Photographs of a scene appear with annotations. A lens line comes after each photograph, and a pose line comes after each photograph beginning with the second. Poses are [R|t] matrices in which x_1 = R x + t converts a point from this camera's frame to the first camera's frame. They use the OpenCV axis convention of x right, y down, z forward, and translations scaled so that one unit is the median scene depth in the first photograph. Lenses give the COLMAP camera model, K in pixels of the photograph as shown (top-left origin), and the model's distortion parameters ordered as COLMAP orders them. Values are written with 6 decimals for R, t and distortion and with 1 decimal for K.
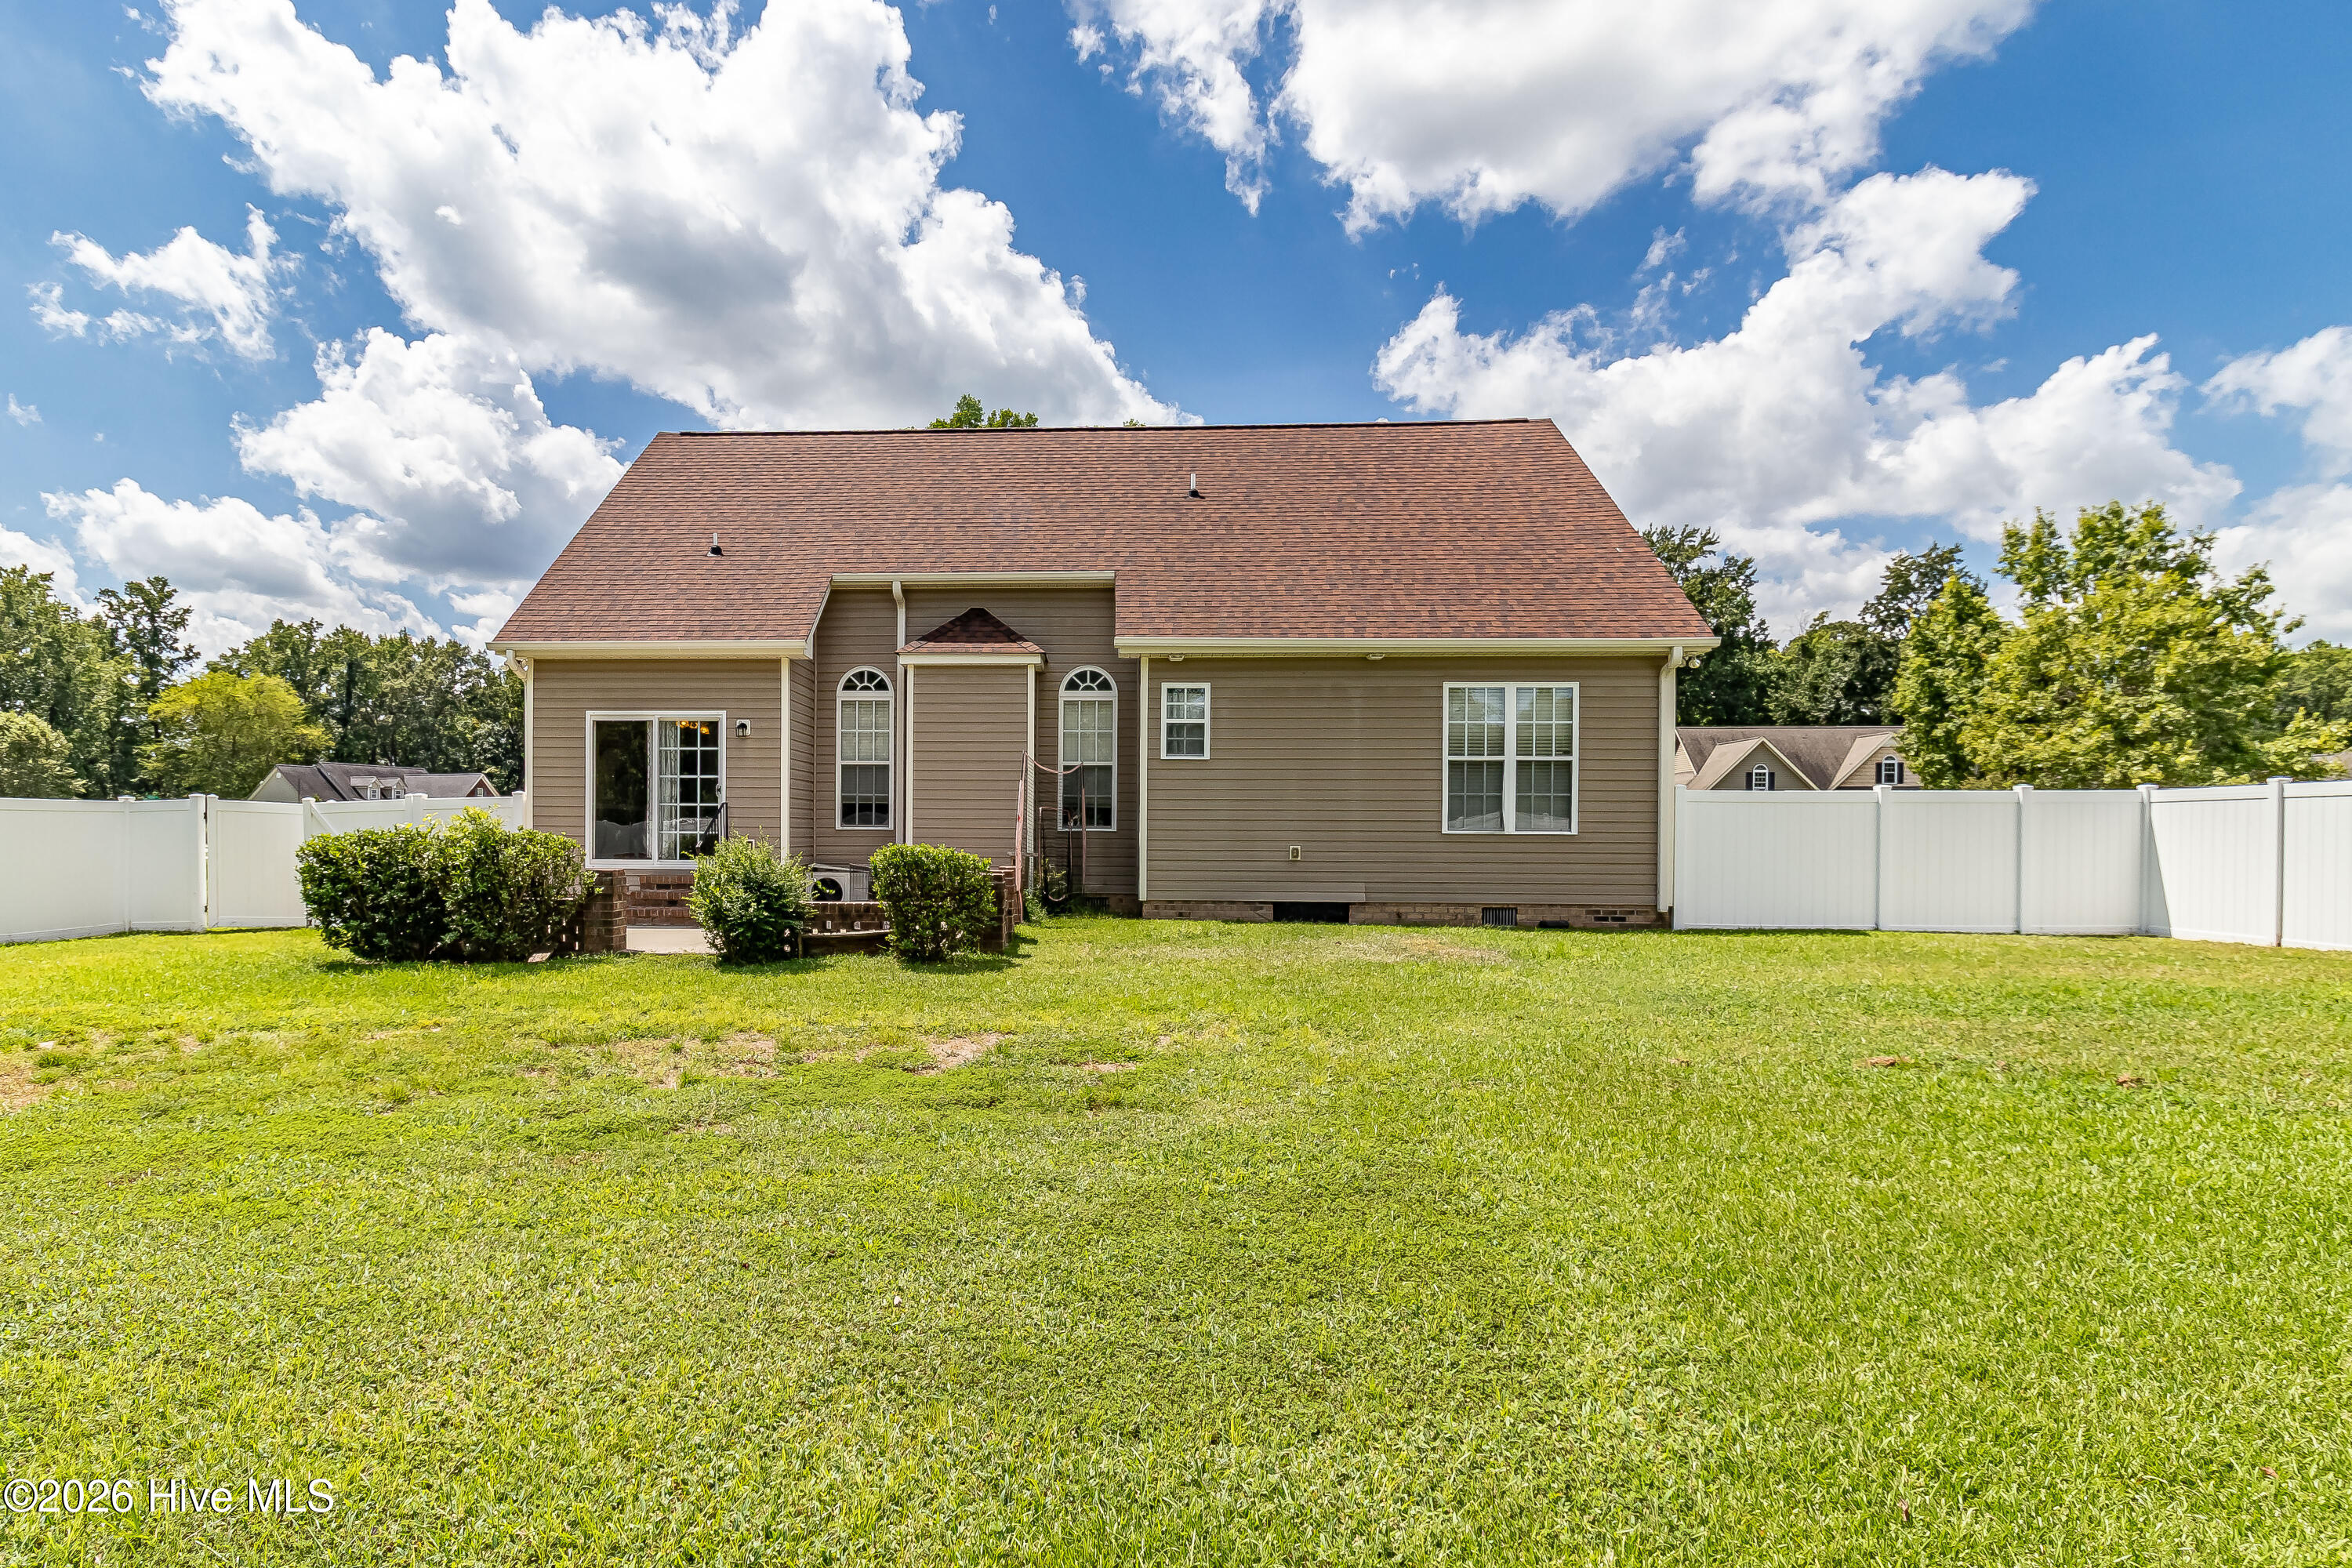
lens RADIAL K [[1165.6, 0, 1175.9], [0, 1165.6, 824.5], [0, 0, 1]] dist [0.000294, -0.000604]
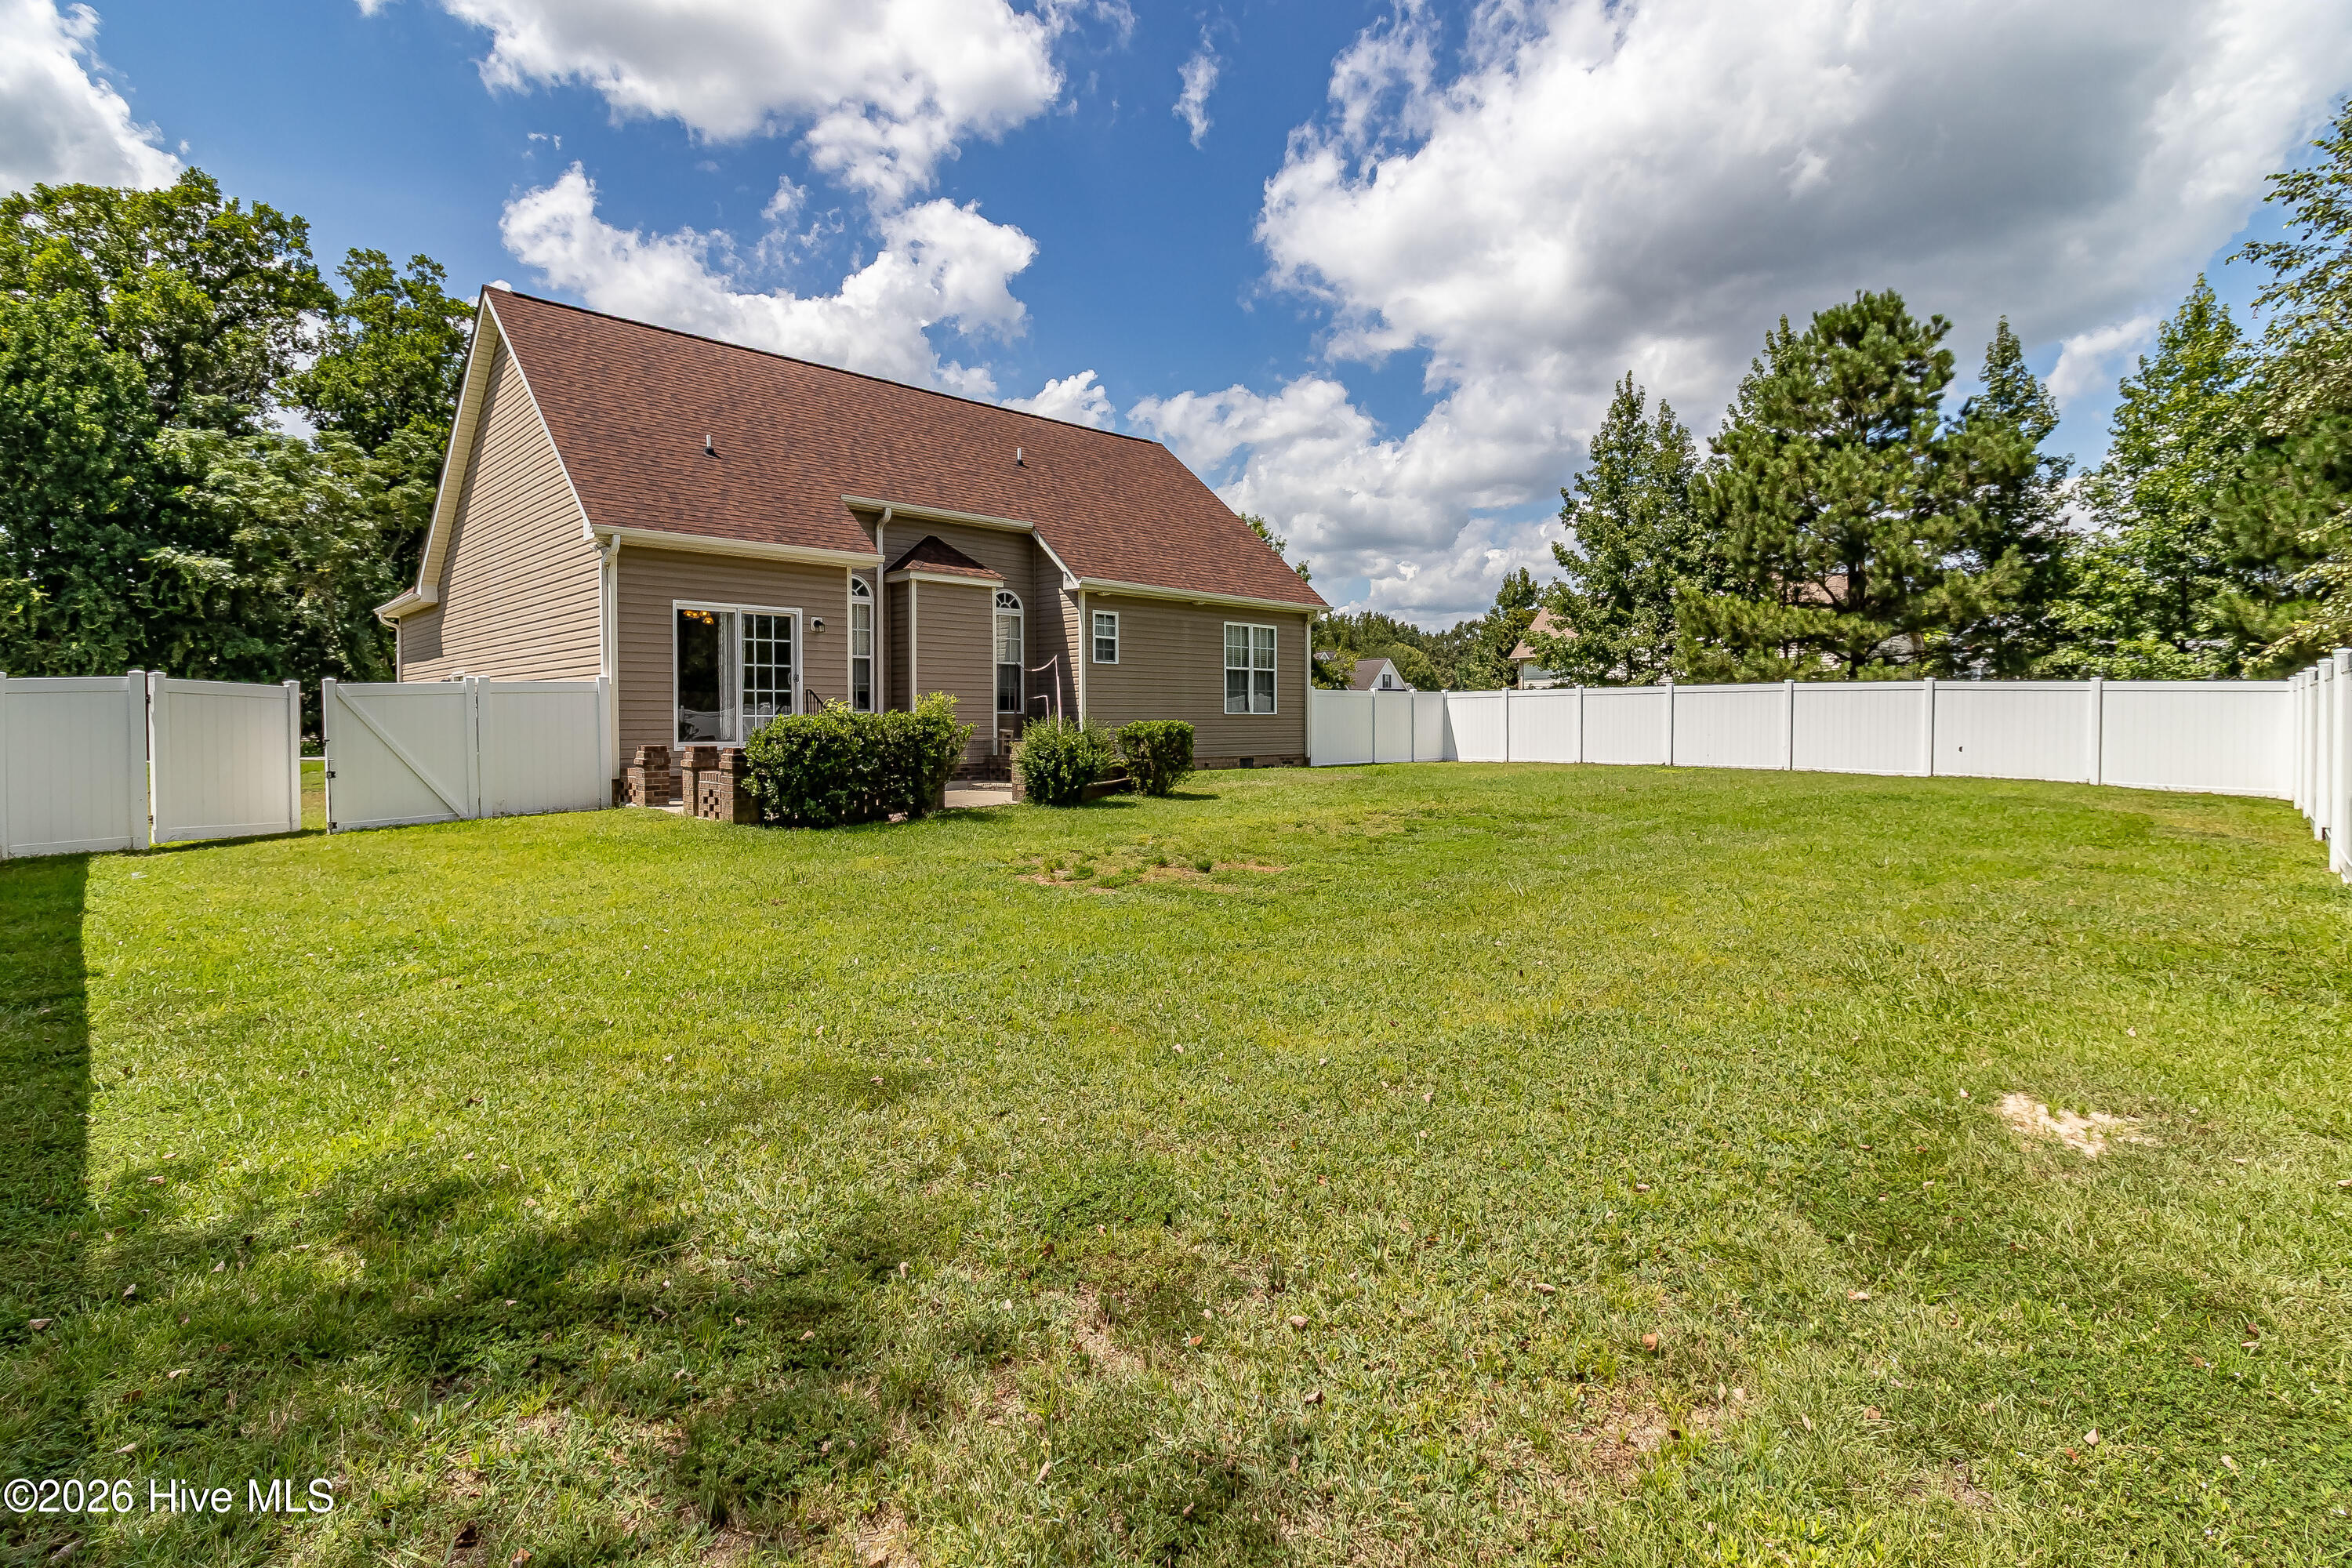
lens RADIAL K [[1079.3, 0, 1171.7], [0, 1079.3, 730.5], [0, 0, 1]] dist [-0.030188, -0.000254]
pose [[0.683746, -0.015402, 0.729557, -0.849316], [-0.000066, 0.999776, 0.021169, -0.000610], [-0.729720, -0.014522, 0.683592, 0.014273]]
